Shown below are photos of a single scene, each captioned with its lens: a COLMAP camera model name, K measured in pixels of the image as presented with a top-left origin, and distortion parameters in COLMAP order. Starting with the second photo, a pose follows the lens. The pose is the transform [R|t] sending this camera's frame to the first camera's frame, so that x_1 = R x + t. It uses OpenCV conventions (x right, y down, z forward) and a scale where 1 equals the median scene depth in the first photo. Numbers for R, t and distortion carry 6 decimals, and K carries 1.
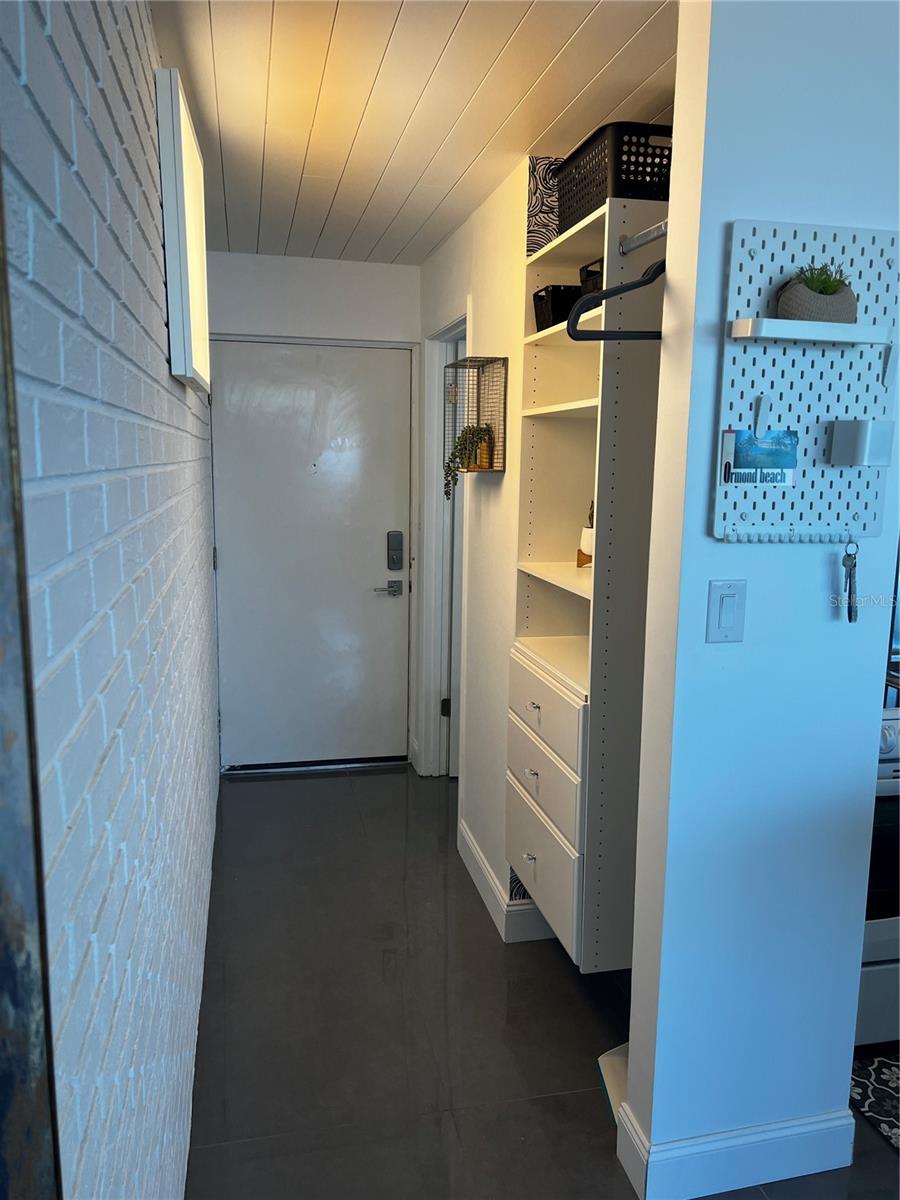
lens RADIAL K [[895.6, 0, 444.4], [0, 895.6, 591.7], [0, 0, 1]] dist [0.054705, -0.056596]
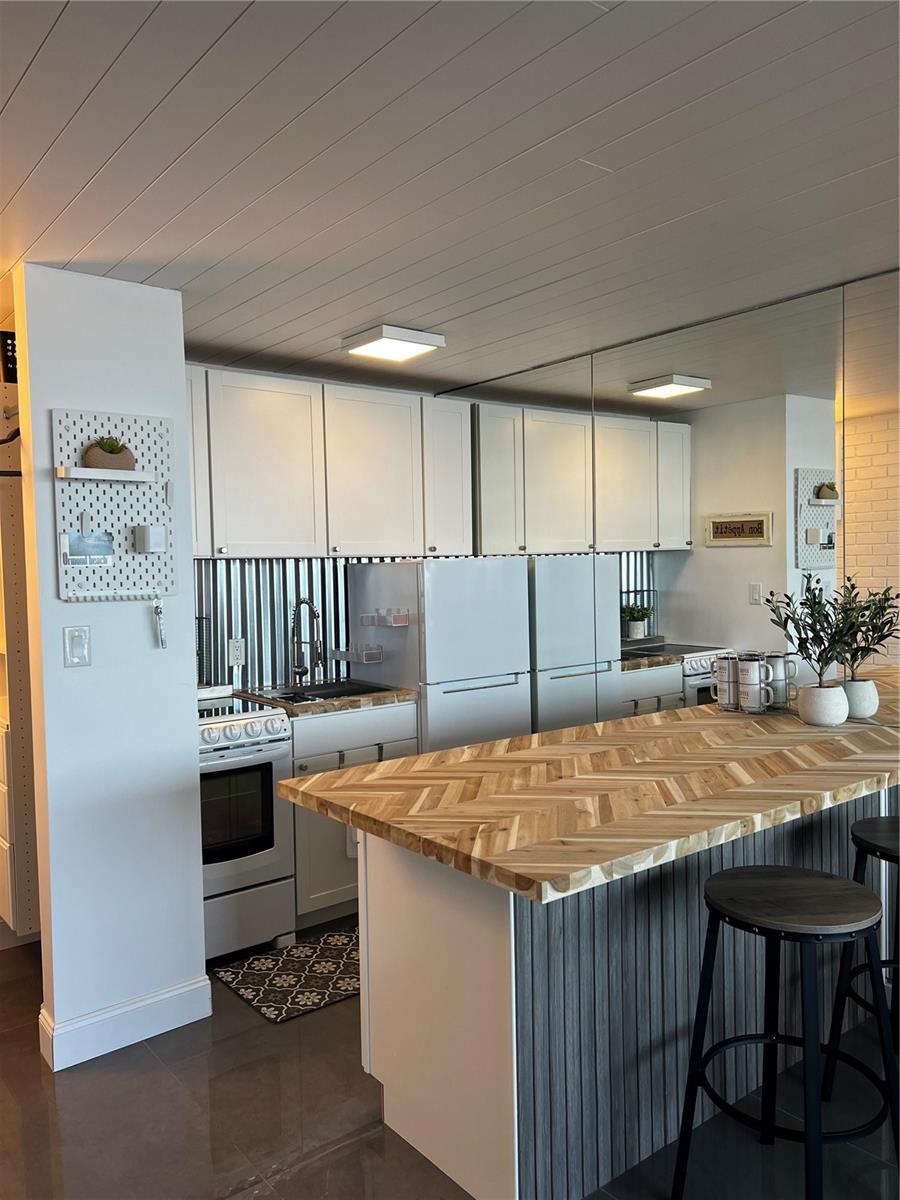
lens RADIAL K [[895.6, 0, 447.6], [0, 895.6, 594.9], [0, 0, 1]] dist [0.054705, -0.056596]
pose [[0.899592, -0.050932, 0.433752, 0.222782], [0.101073, 0.990493, -0.093318, 0.149087], [-0.424875, 0.127788, 0.896187, -0.714547]]
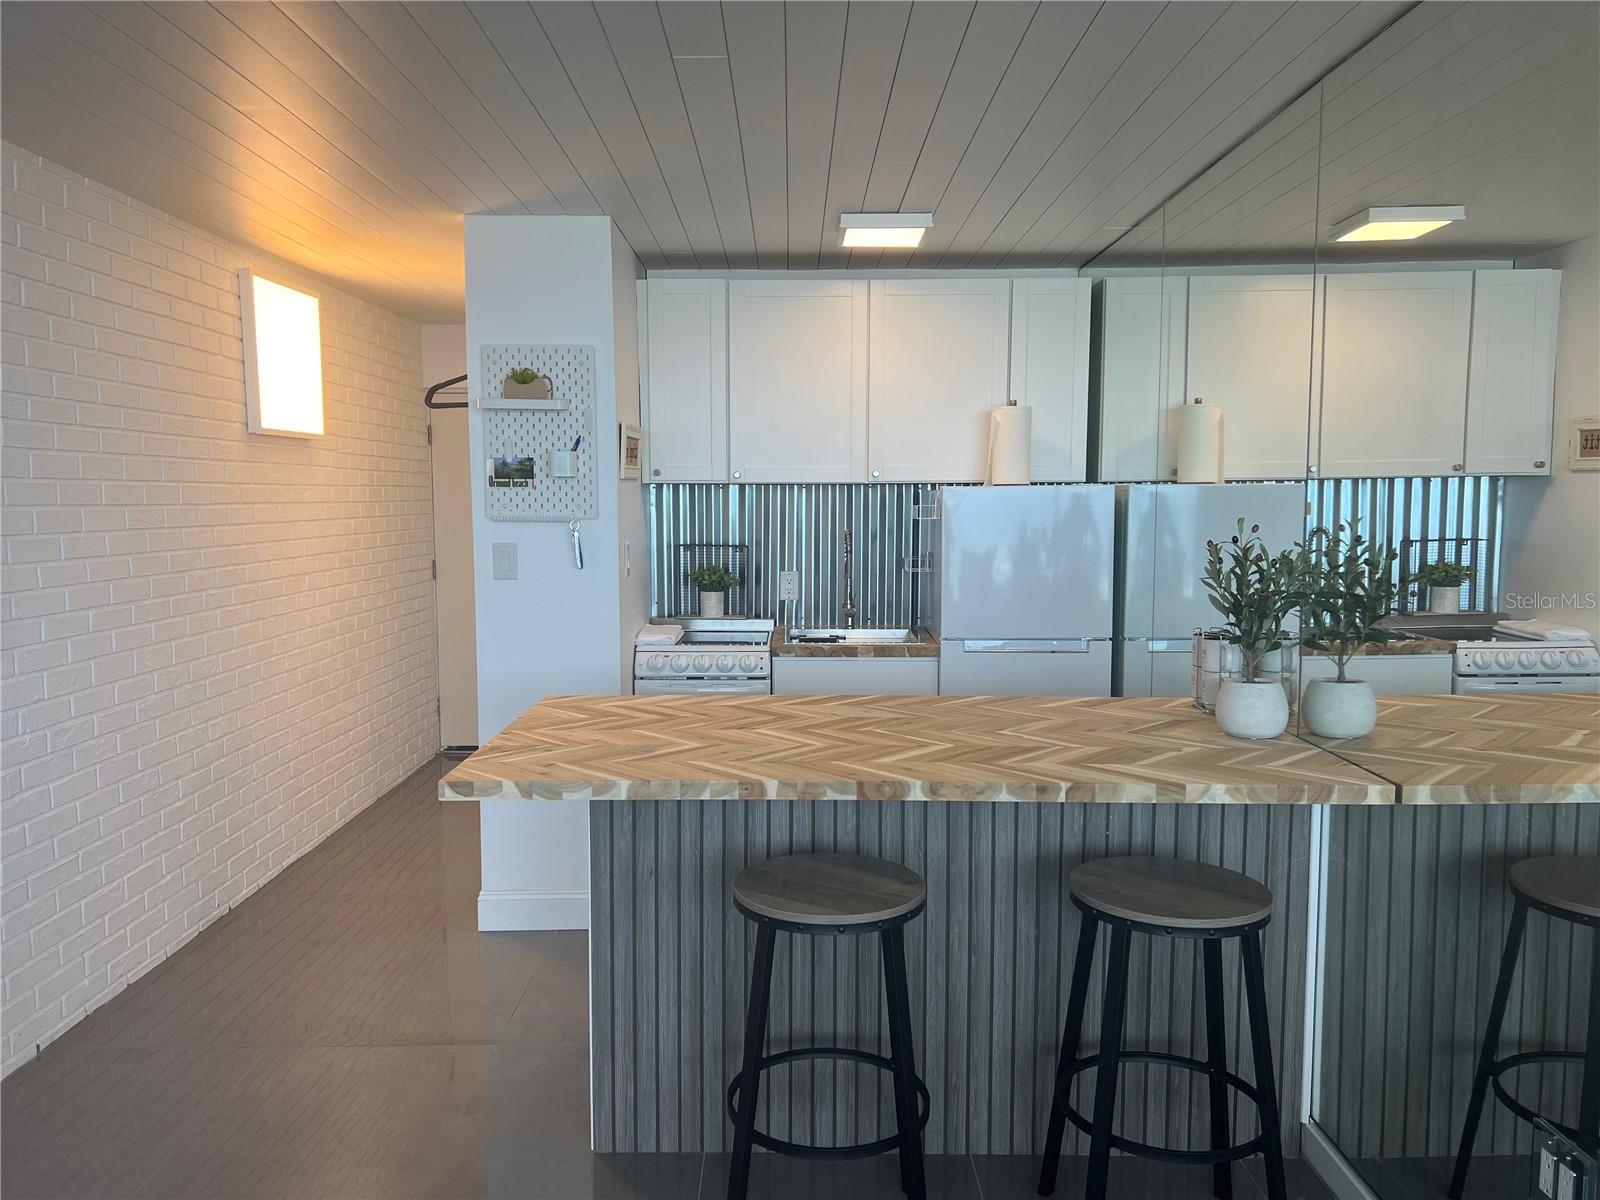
lens RADIAL K [[1194.1, 0, 780.9], [0, 1194.1, 604.4], [0, 0, 1]] dist [0.054705, -0.056596]
pose [[0.975236, 0.001625, -0.221163, 1.379881], [-0.014659, 0.998249, -0.057309, 0.235328], [0.220682, 0.059132, 0.973552, -1.154971]]
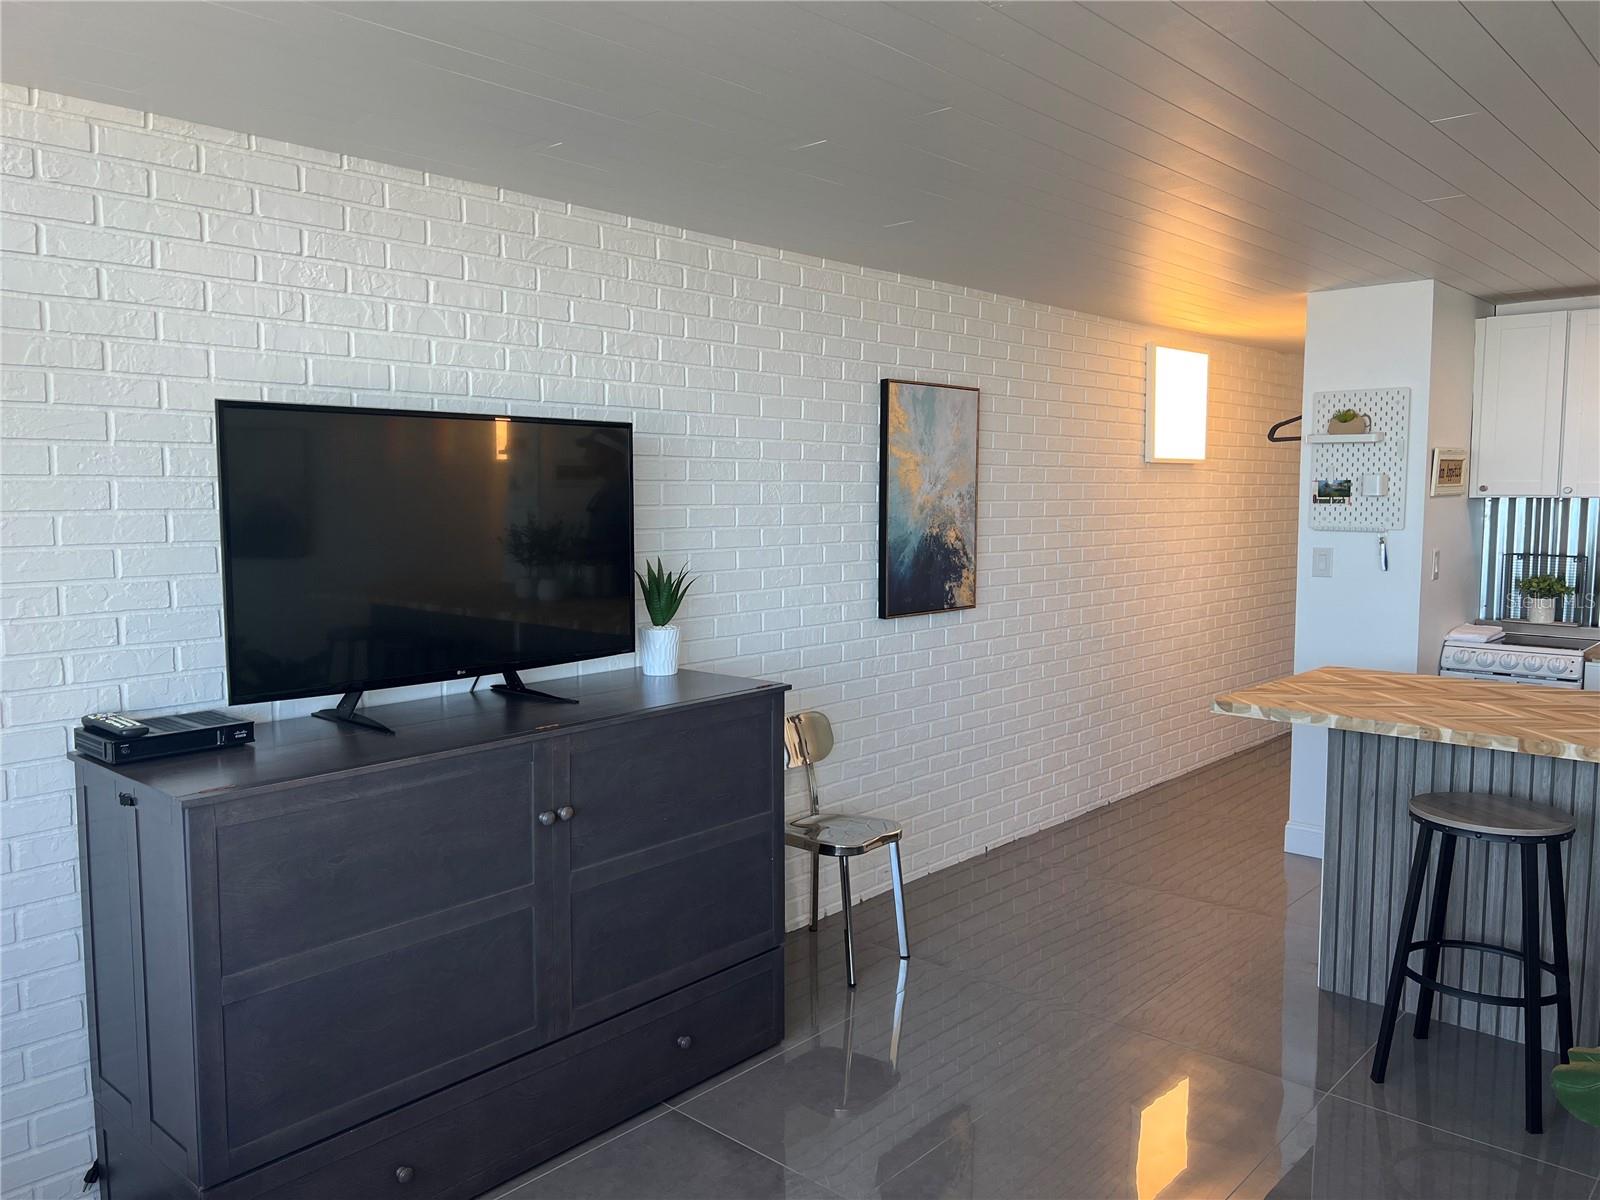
lens RADIAL K [[1194.1, 0, 803.4], [0, 1194.1, 591.8], [0, 0, 1]] dist [0.054705, -0.056596]
pose [[0.581012, 0.051069, -0.812291, 2.010073], [-0.110802, 0.993701, -0.016779, 0.288583], [0.806317, 0.099752, 0.583011, -1.754178]]
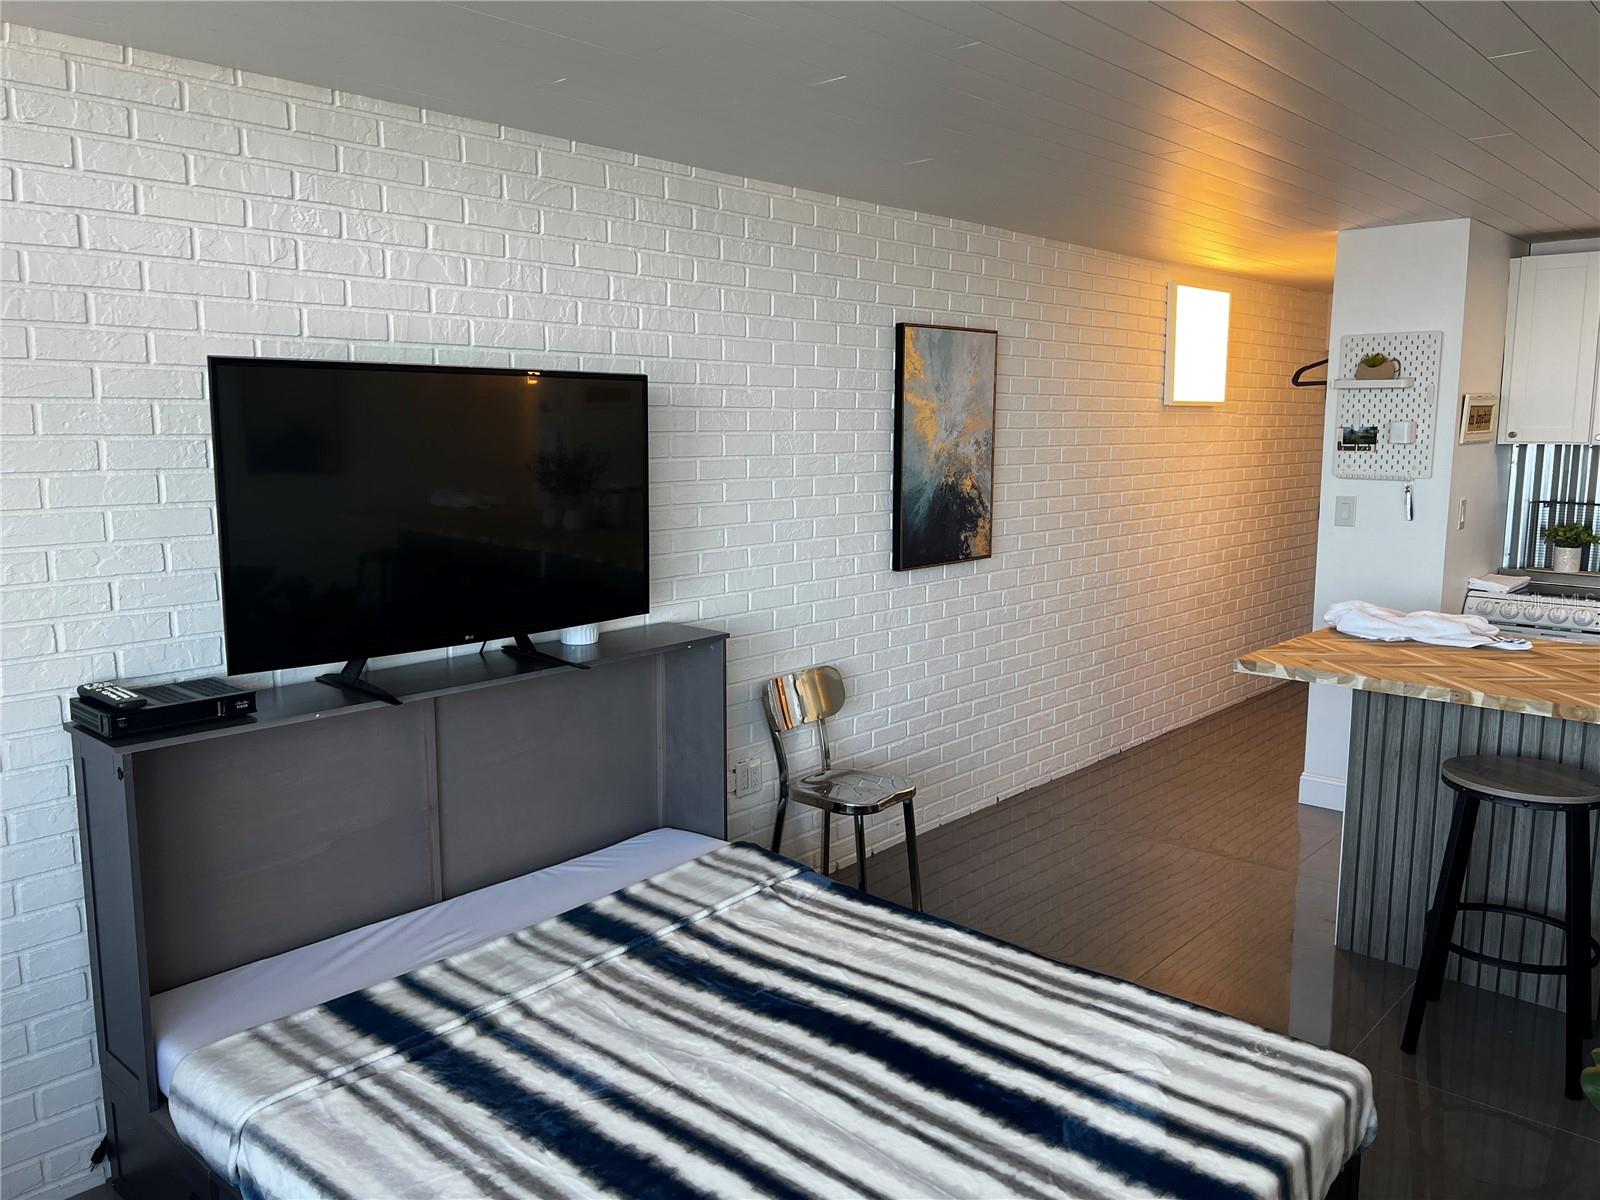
lens RADIAL K [[1194.1, 0, 805.9], [0, 1194.1, 589.3], [0, 0, 1]] dist [0.054705, -0.056596]
pose [[0.579882, 0.096769, -0.808933, 1.951066], [-0.113011, 0.992876, 0.037761, 0.248875], [0.806824, 0.069521, 0.586687, -1.738977]]
